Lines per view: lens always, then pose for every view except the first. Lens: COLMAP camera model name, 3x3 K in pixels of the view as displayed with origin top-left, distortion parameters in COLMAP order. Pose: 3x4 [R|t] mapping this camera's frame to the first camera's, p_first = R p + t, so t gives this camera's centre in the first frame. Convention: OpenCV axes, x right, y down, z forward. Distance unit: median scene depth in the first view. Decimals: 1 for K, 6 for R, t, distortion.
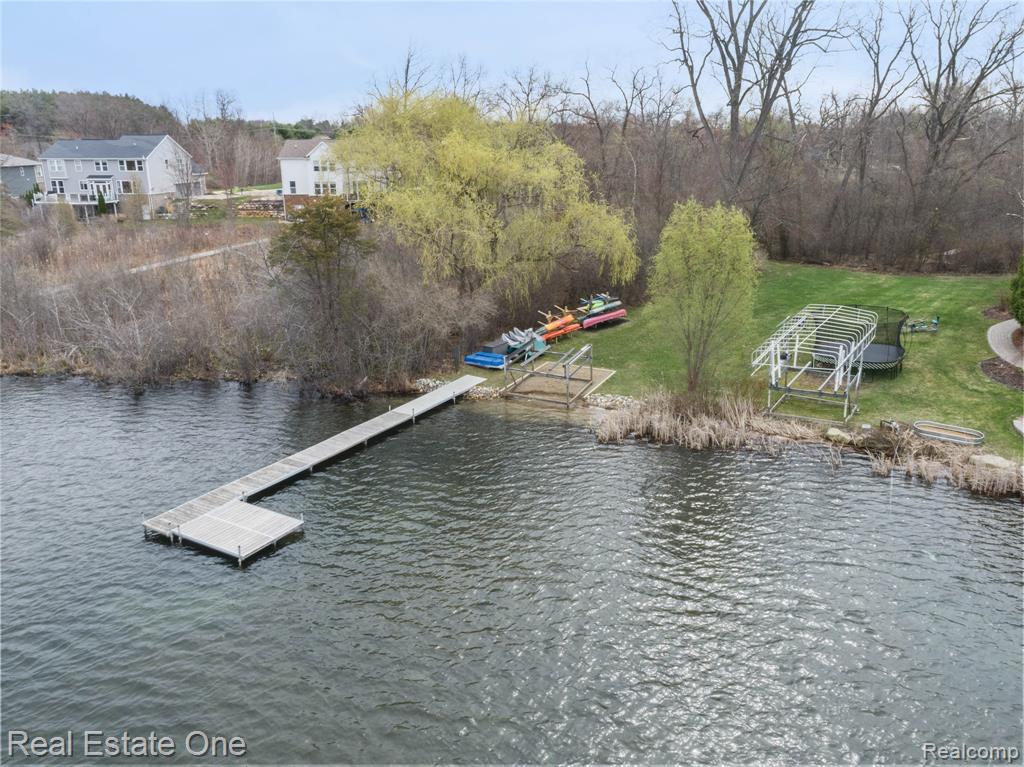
lens RADIAL K [[782.2, 0, 512.0], [0, 782.2, 383.5], [0, 0, 1]] dist [-0.011600, -0.003354]
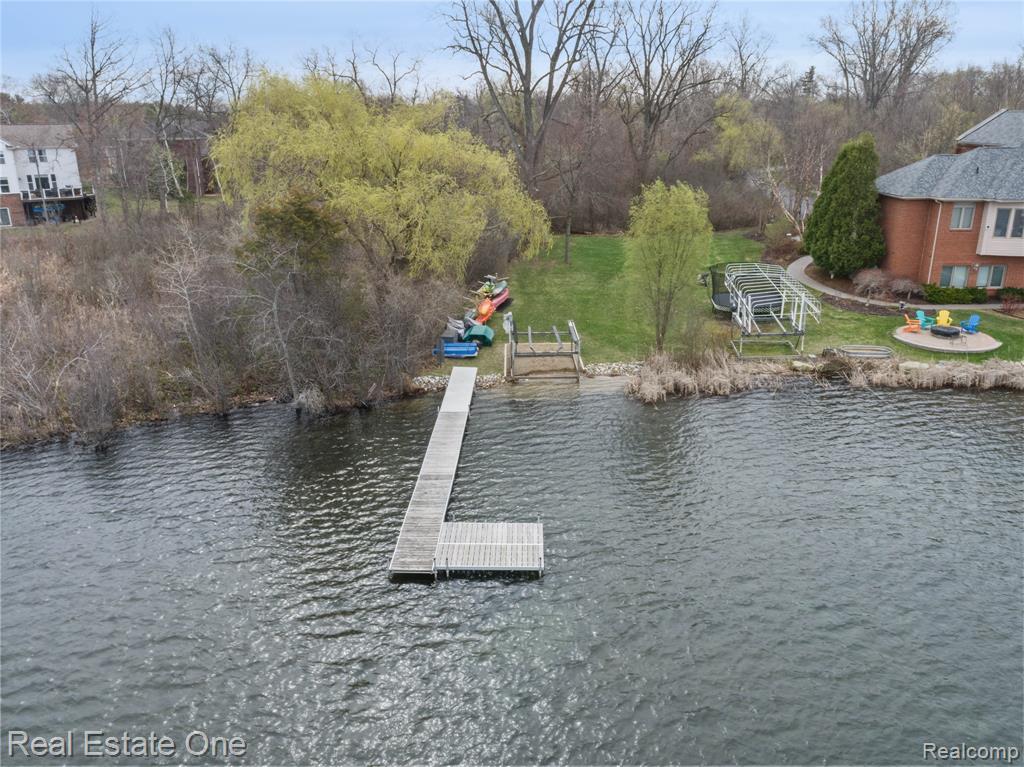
lens RADIAL K [[782.2, 0, 512.0], [0, 782.2, 383.5], [0, 0, 1]] dist [-0.011600, -0.003354]
pose [[0.877246, -0.160514, 0.452410, -0.483760], [0.147010, 0.986989, 0.065120, -0.047997], [-0.456977, 0.009382, 0.889429, 0.083872]]
